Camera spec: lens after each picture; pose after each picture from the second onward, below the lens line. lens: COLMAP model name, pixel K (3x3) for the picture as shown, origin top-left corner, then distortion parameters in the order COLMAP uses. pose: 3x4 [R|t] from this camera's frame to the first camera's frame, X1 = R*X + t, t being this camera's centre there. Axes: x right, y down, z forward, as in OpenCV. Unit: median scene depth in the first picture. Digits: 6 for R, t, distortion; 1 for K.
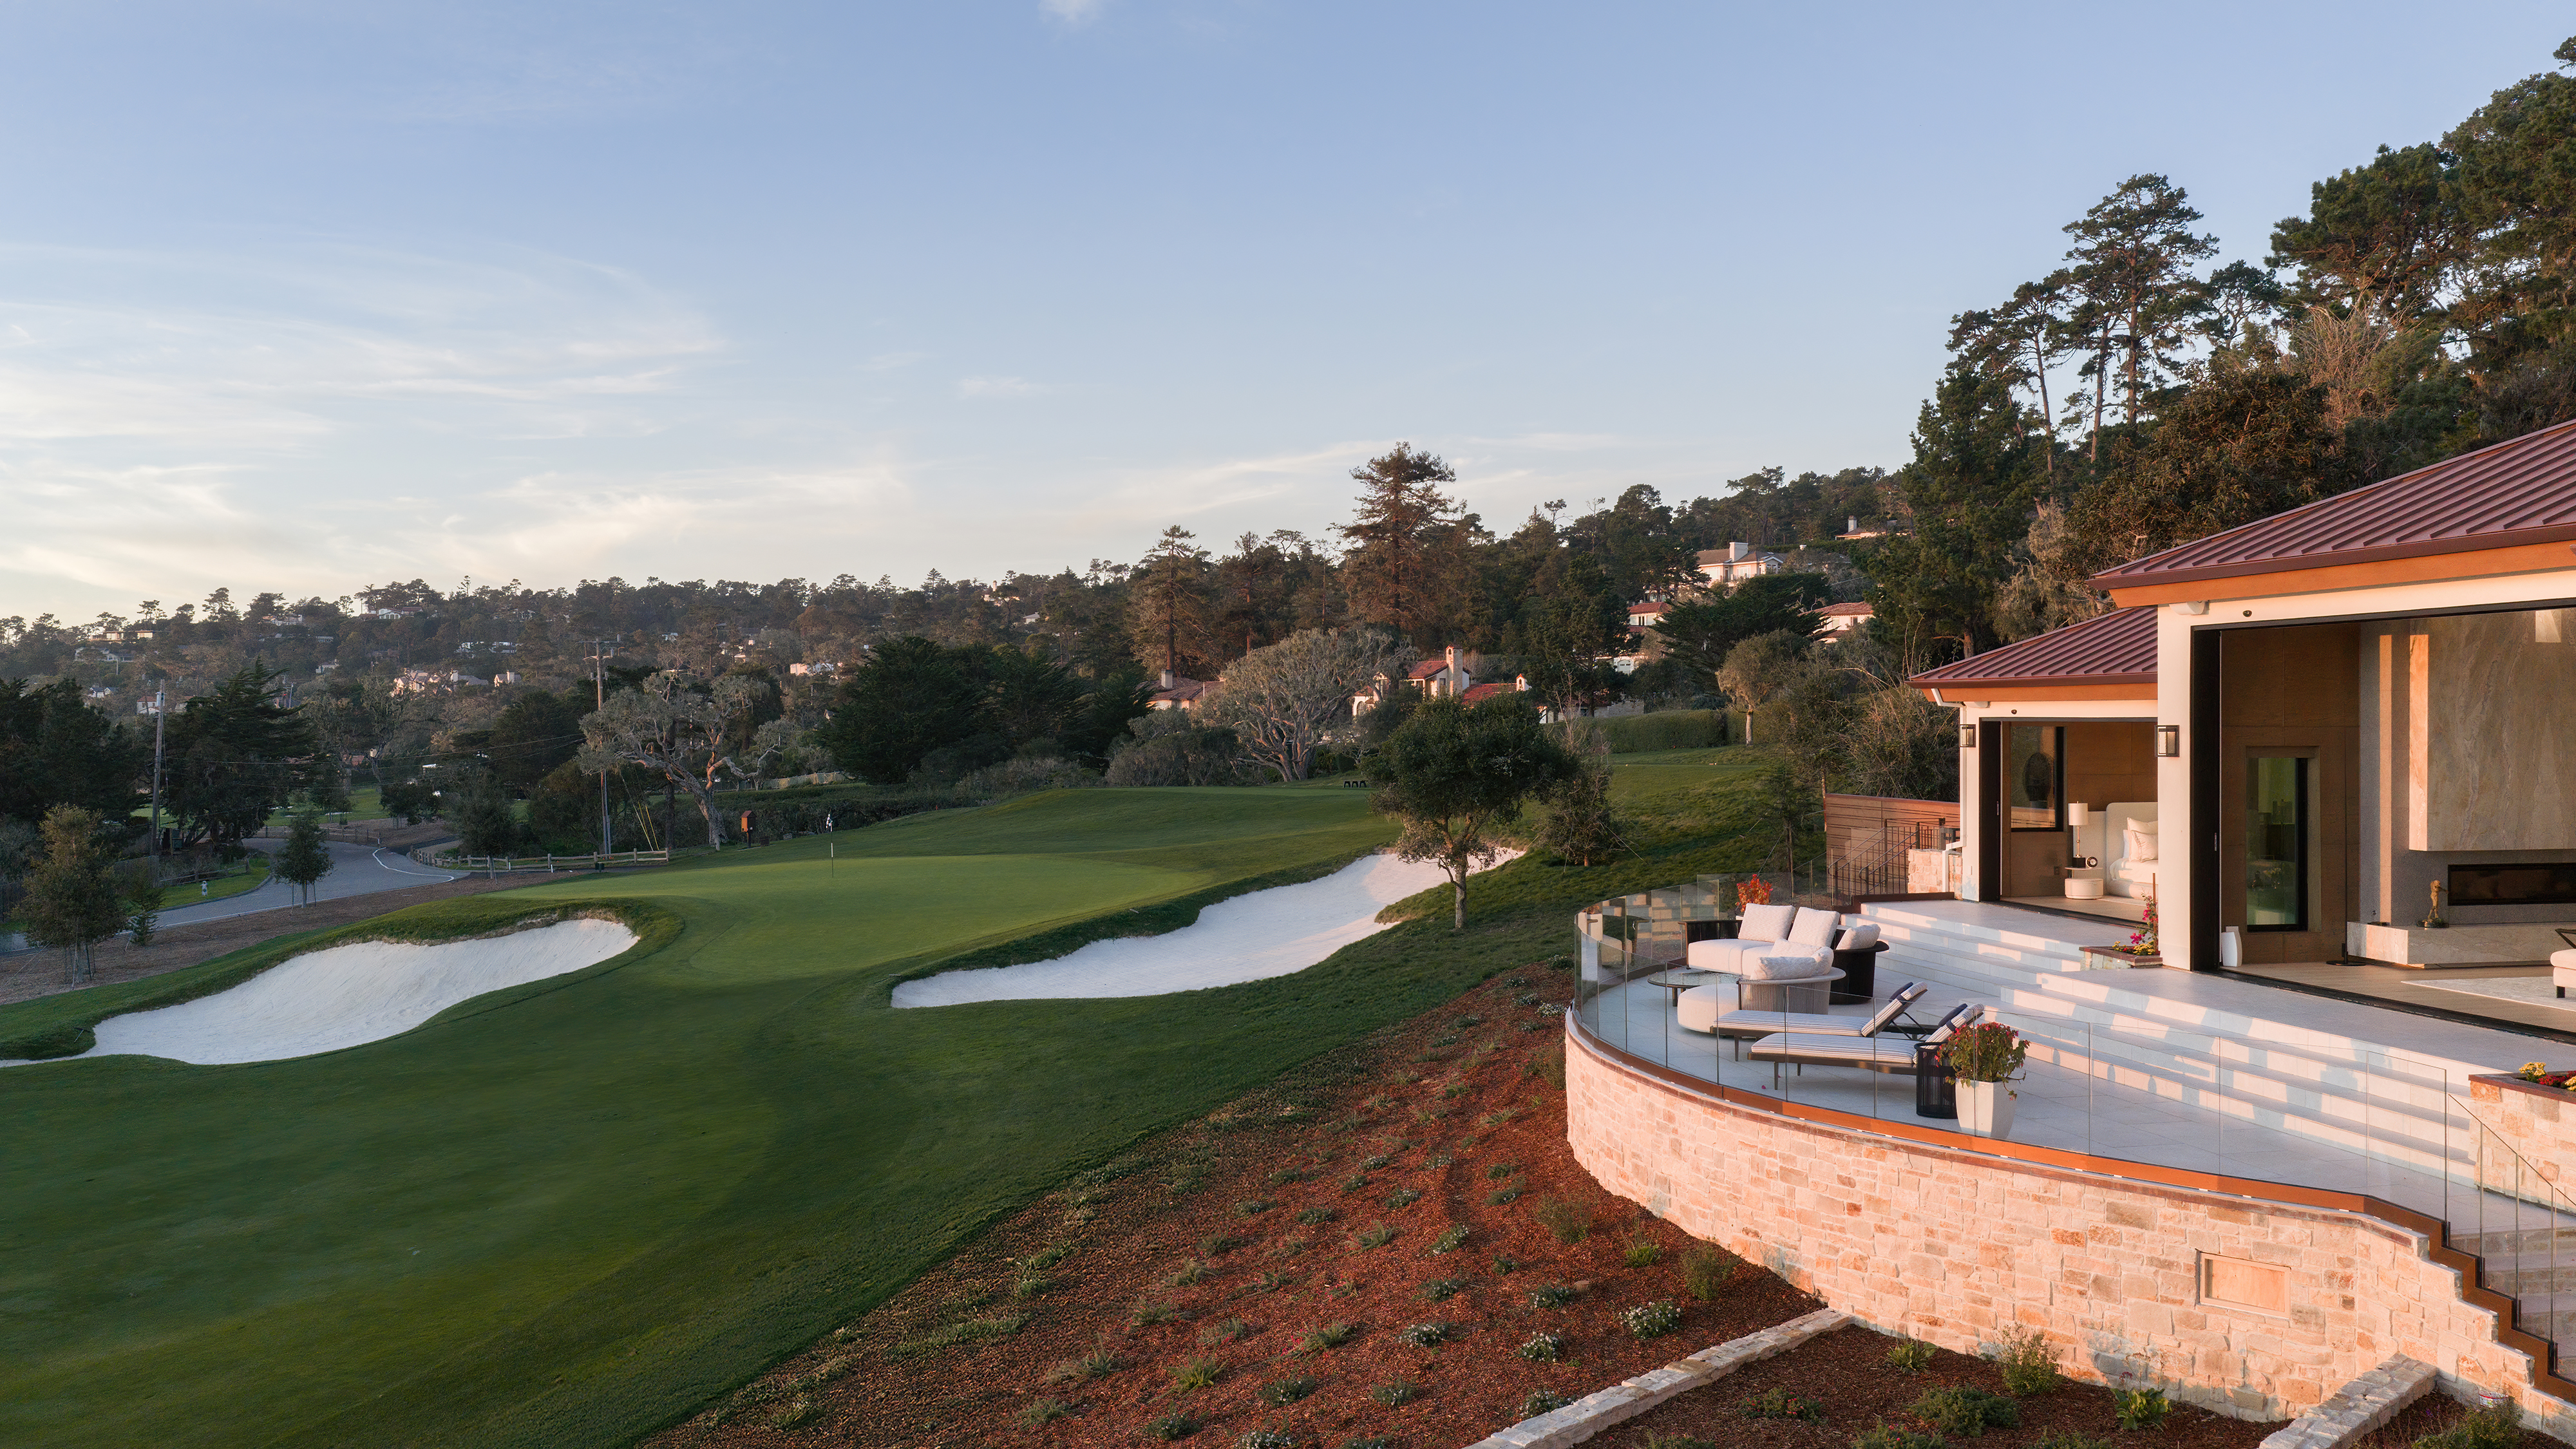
lens RADIAL K [[2109.4, 0, 1285.3], [0, 2109.4, 737.1], [0, 0, 1]] dist [0.028488, -0.054931]
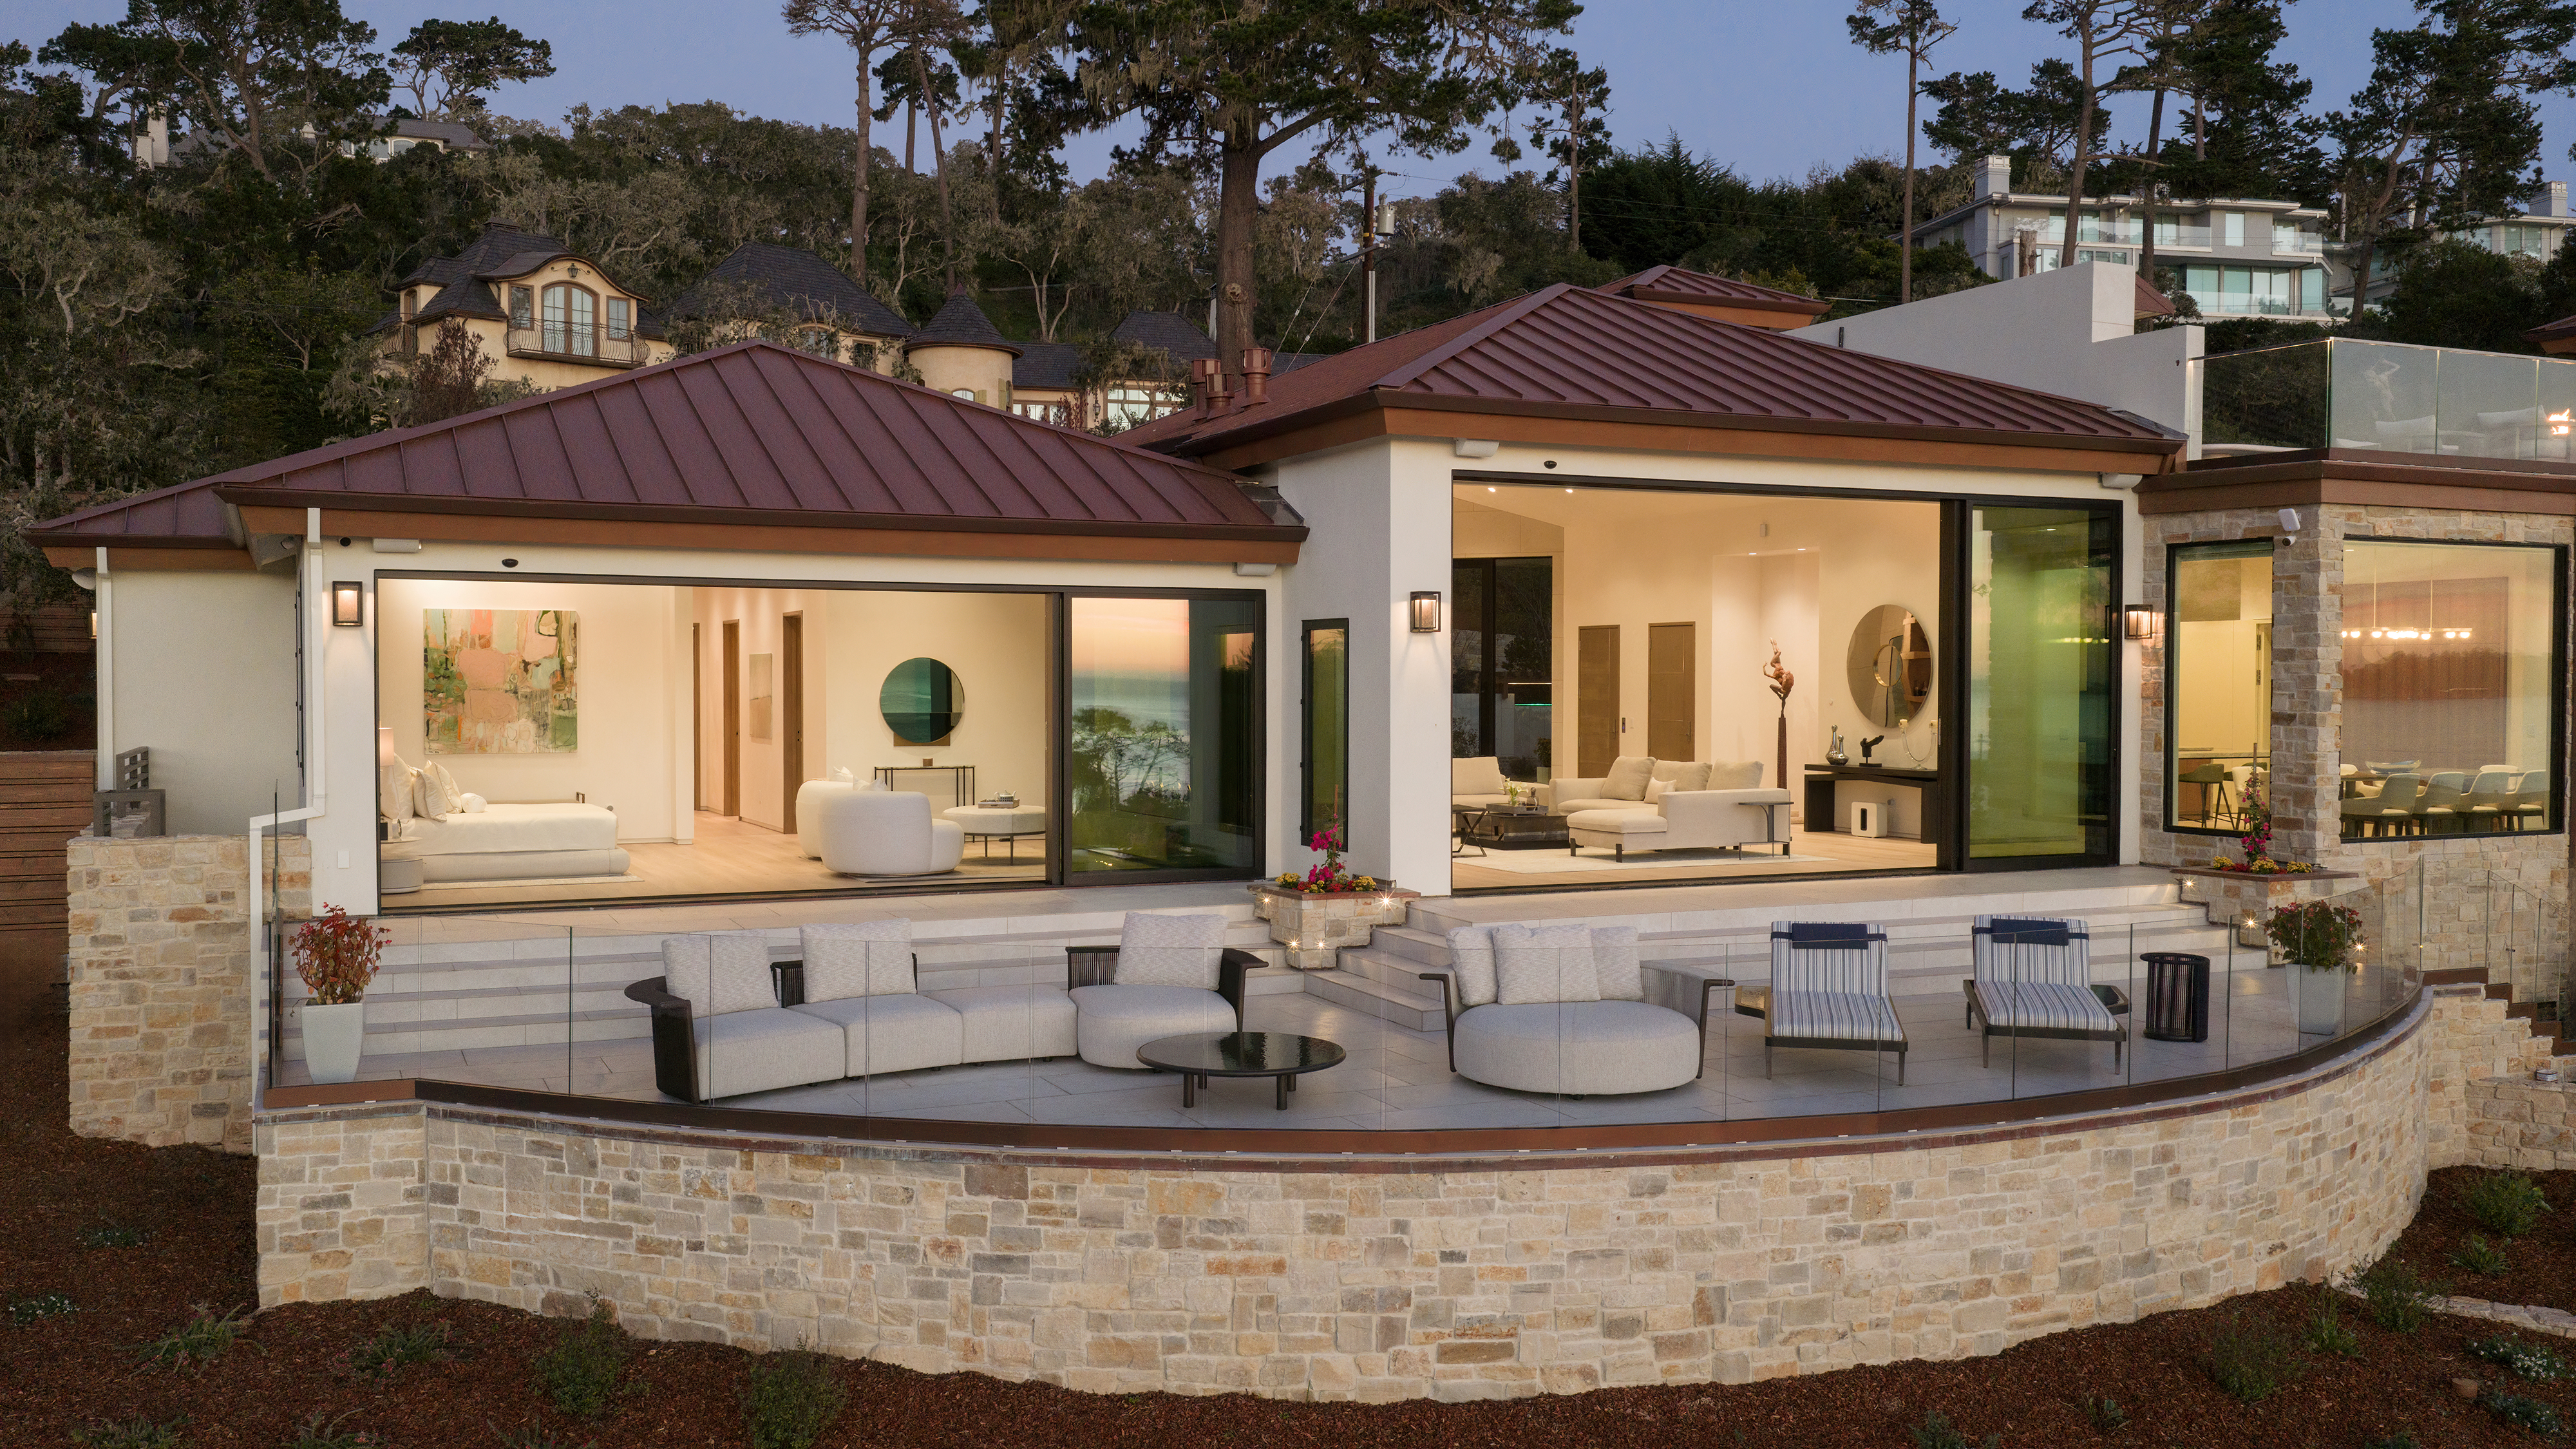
lens RADIAL K [[2109.4, 0, 1285.3], [0, 2109.4, 737.1], [0, 0, 1]] dist [0.028488, -0.054931]
pose [[-0.238740, -0.022780, 0.970816, -0.143484], [0.006515, 0.999665, 0.025059, 0.012228], [-0.971062, 0.012307, -0.238512, 0.528238]]
